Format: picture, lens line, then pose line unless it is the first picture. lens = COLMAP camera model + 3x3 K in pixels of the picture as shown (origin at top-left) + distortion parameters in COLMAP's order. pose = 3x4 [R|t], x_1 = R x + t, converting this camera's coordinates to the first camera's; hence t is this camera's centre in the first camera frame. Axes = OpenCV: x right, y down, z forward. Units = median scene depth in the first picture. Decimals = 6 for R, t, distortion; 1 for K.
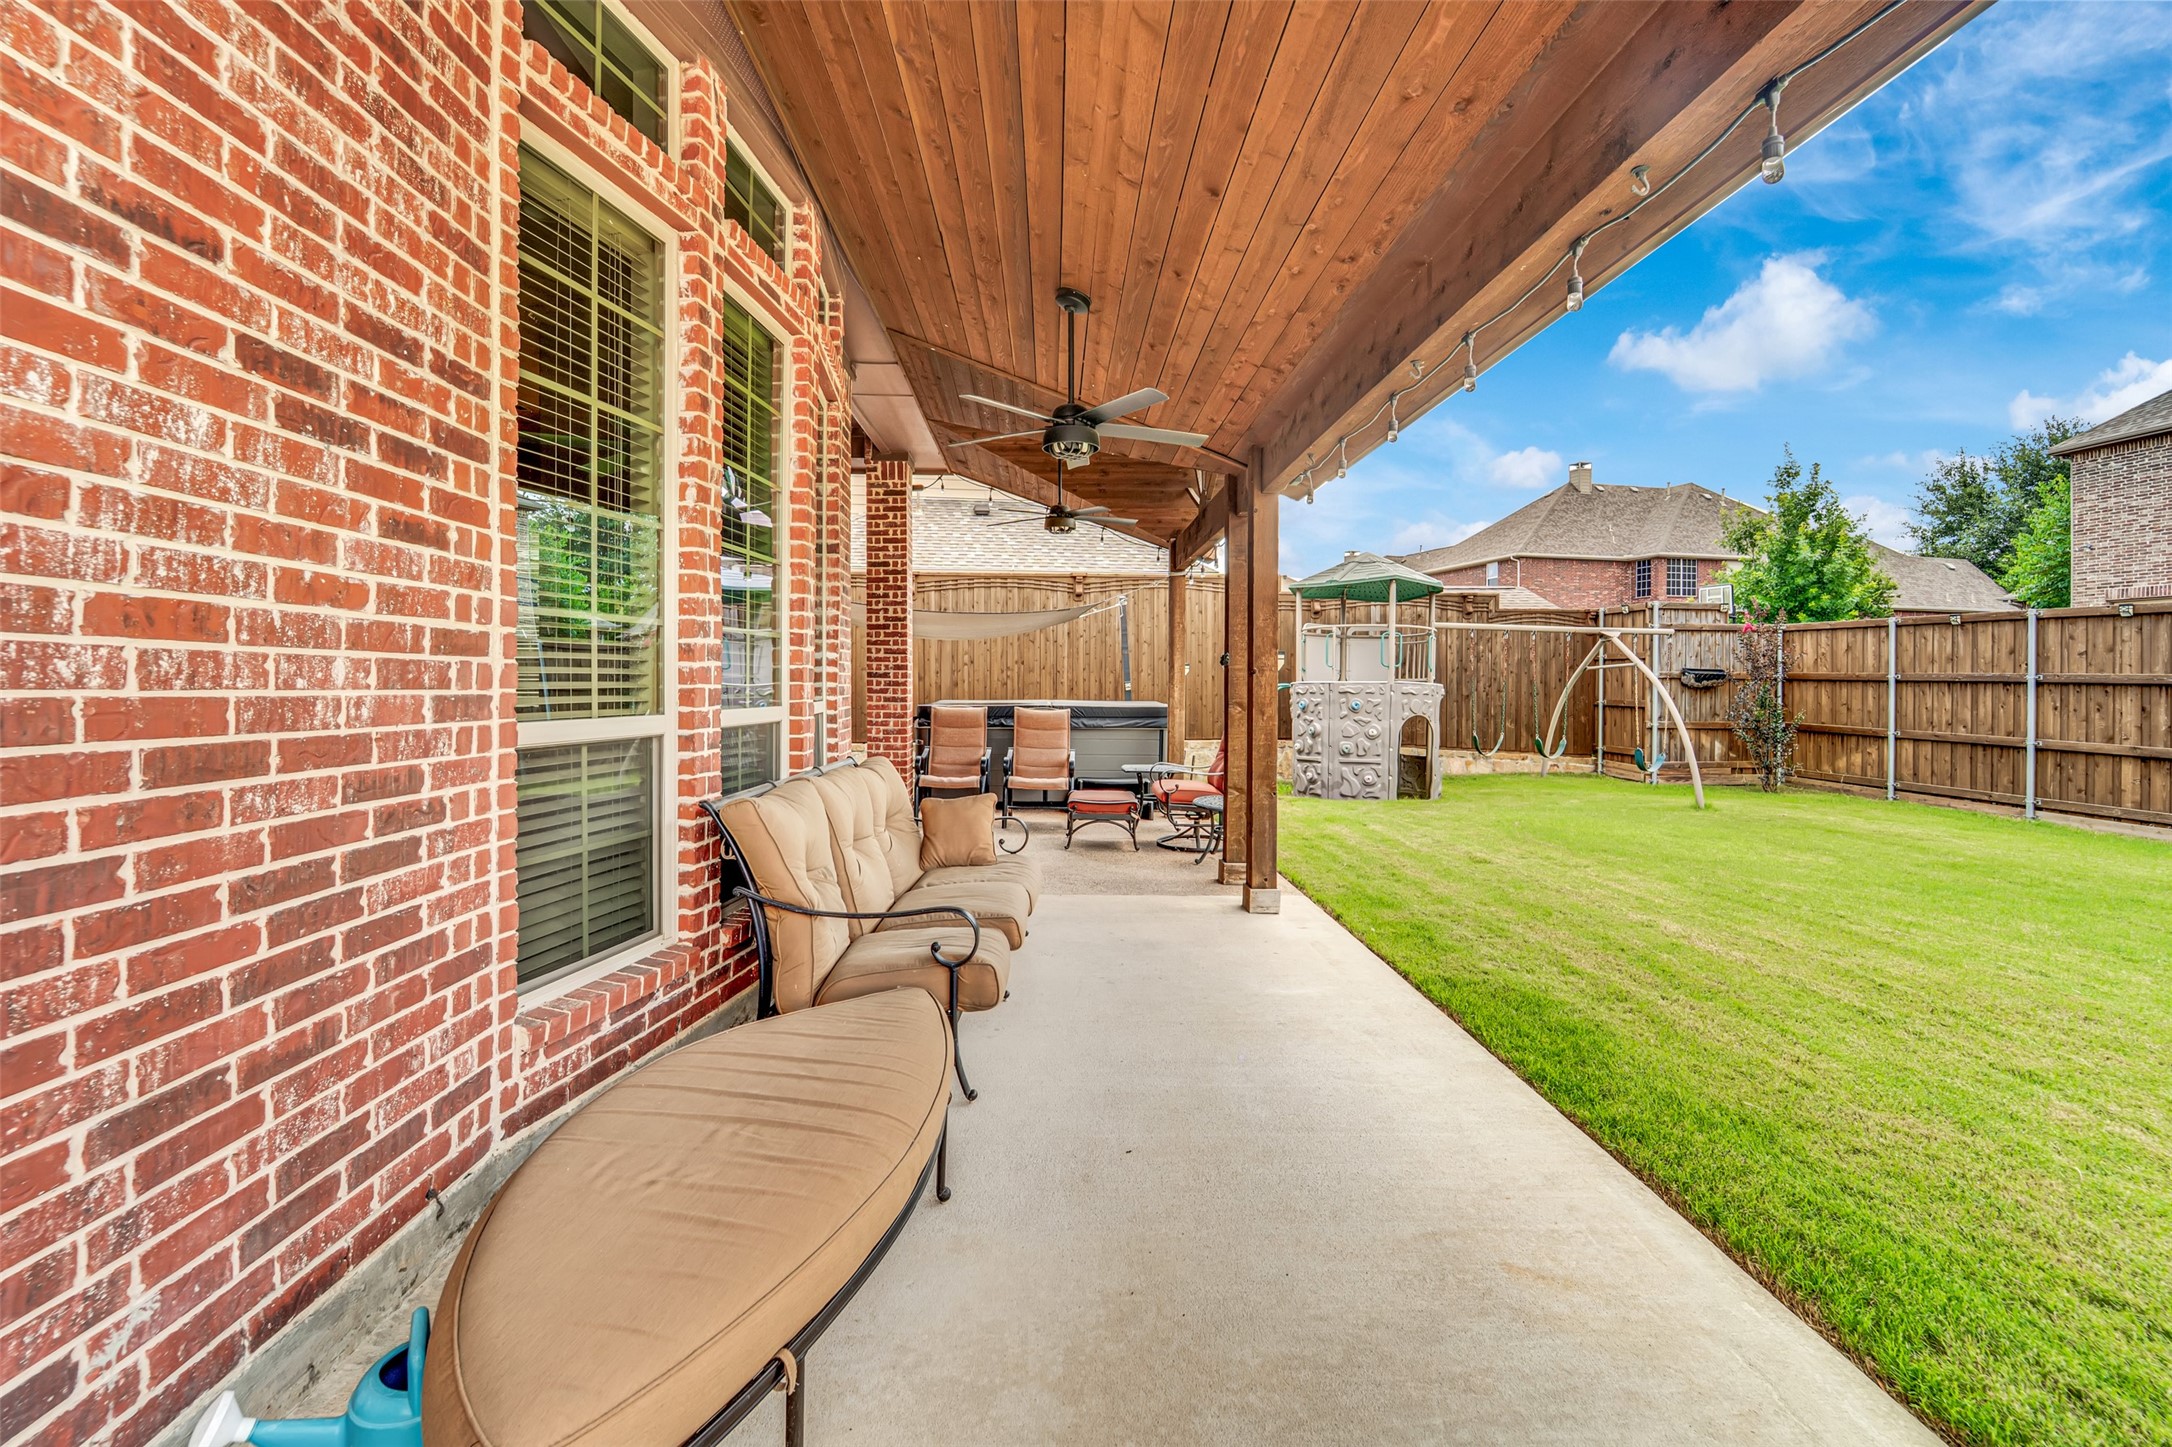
lens RADIAL K [[889.5, 0, 1094.0], [0, 889.5, 708.8], [0, 0, 1]] dist [-0.018224, -0.000025]
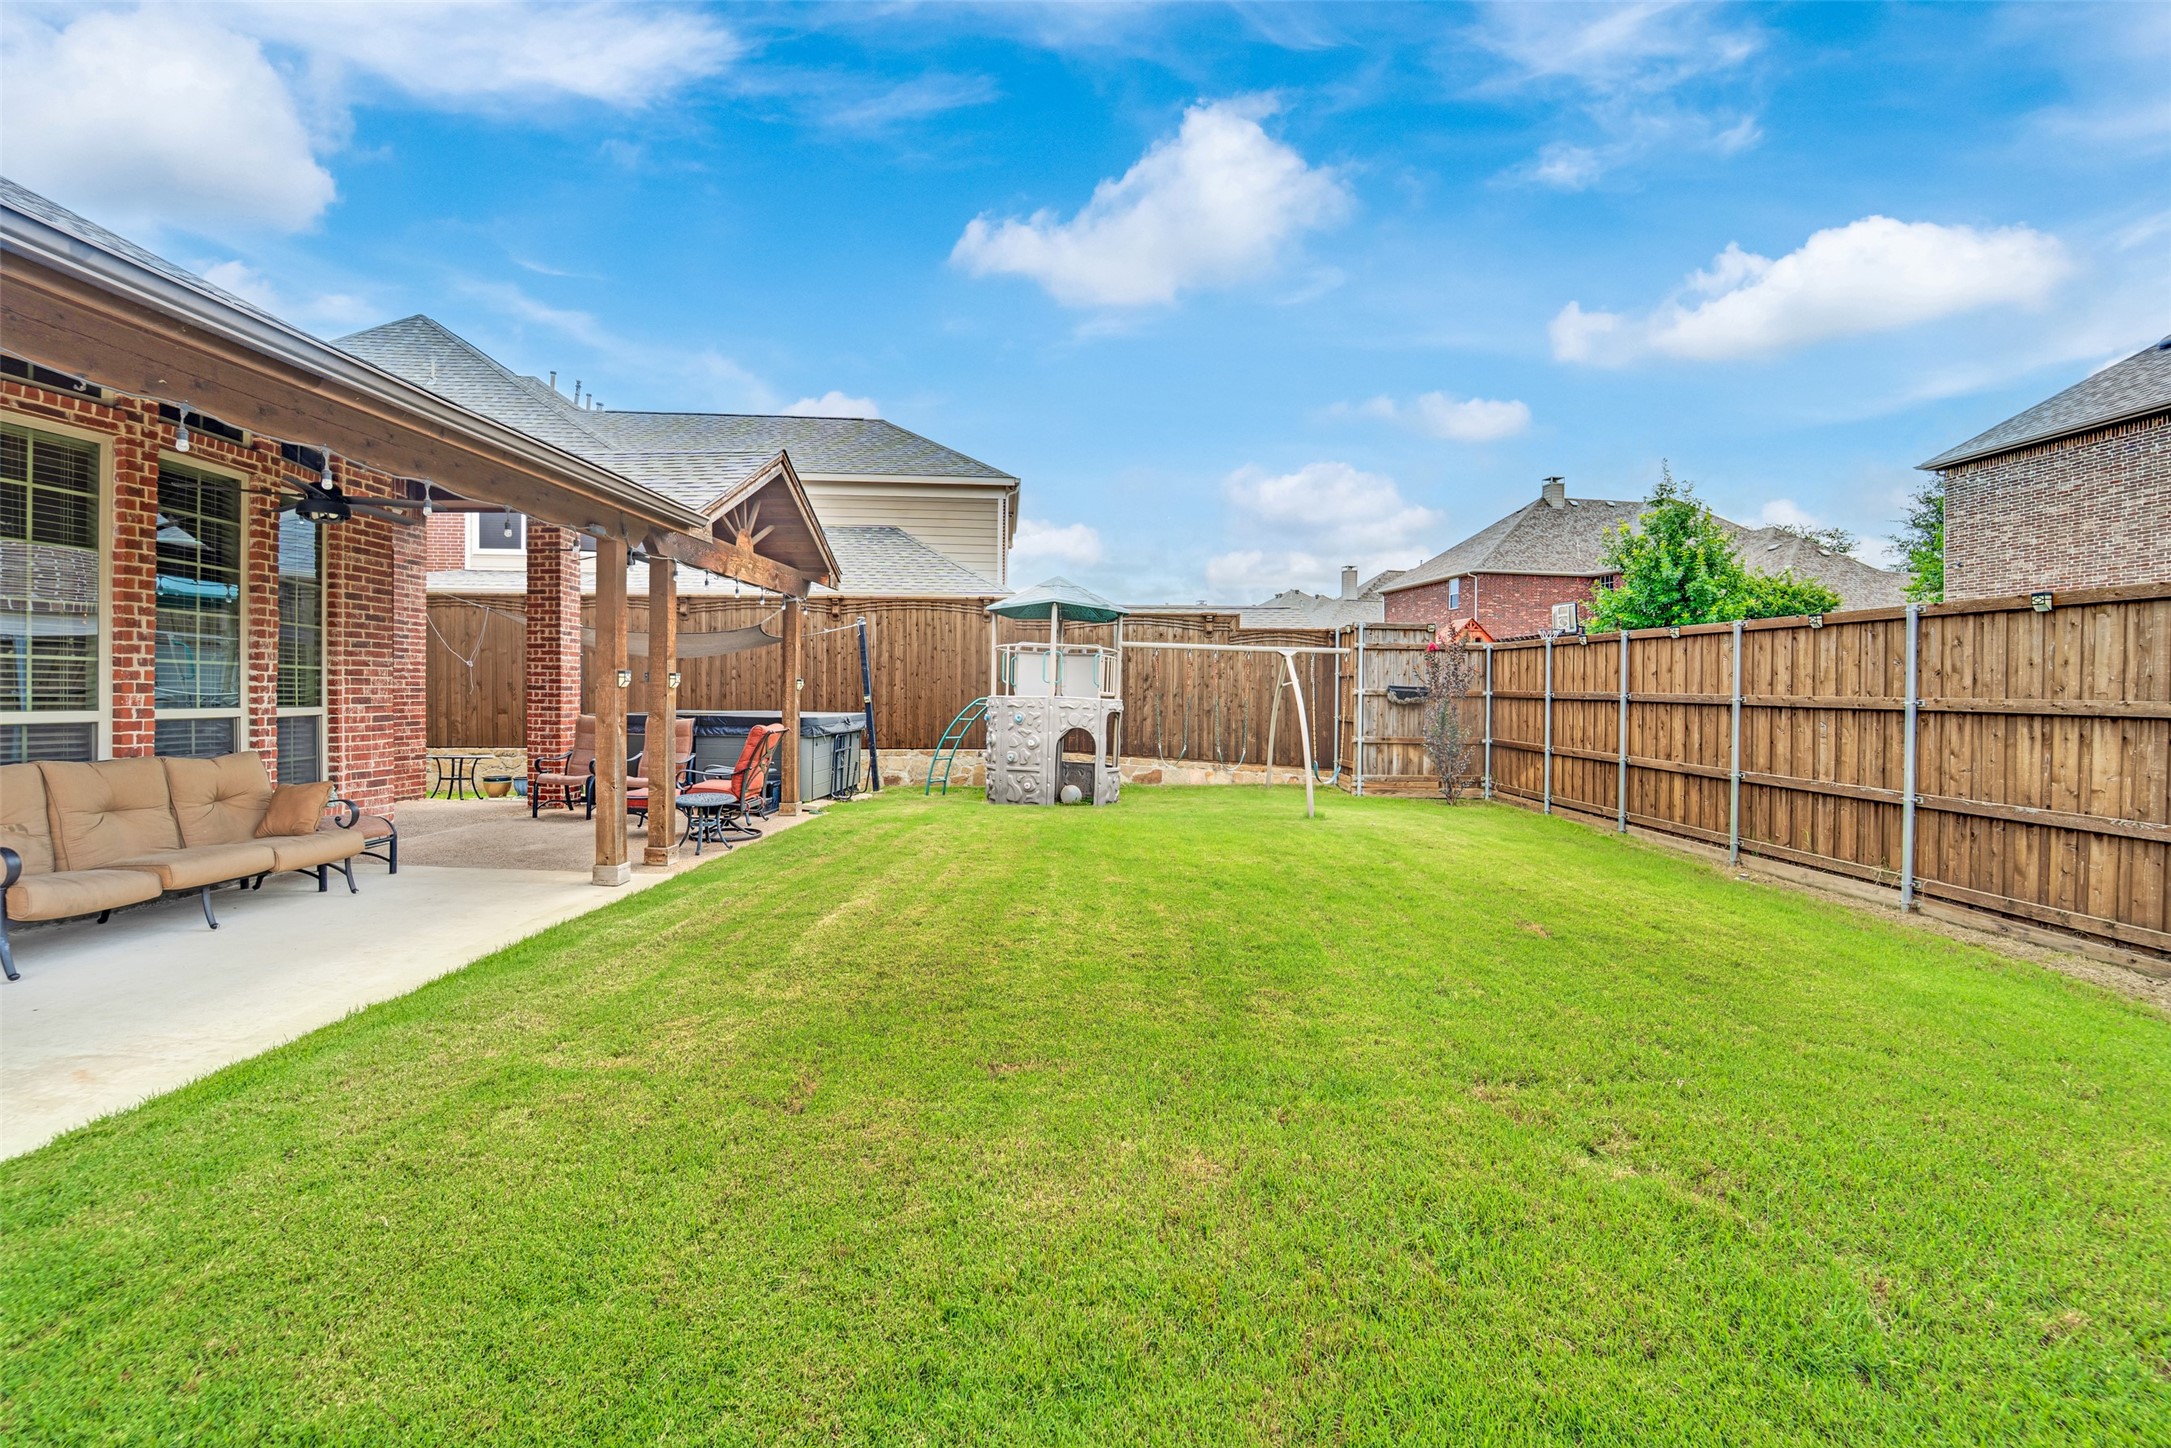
lens RADIAL K [[883.5, 0, 1085.5], [0, 883.5, 724.0], [0, 0, 1]] dist [-0.014776, -0.000285]
pose [[0.998225, 0.008924, -0.058878, 0.370678], [-0.008777, 0.999958, 0.002759, -0.000308], [0.058900, -0.002237, 0.998261, -0.063506]]
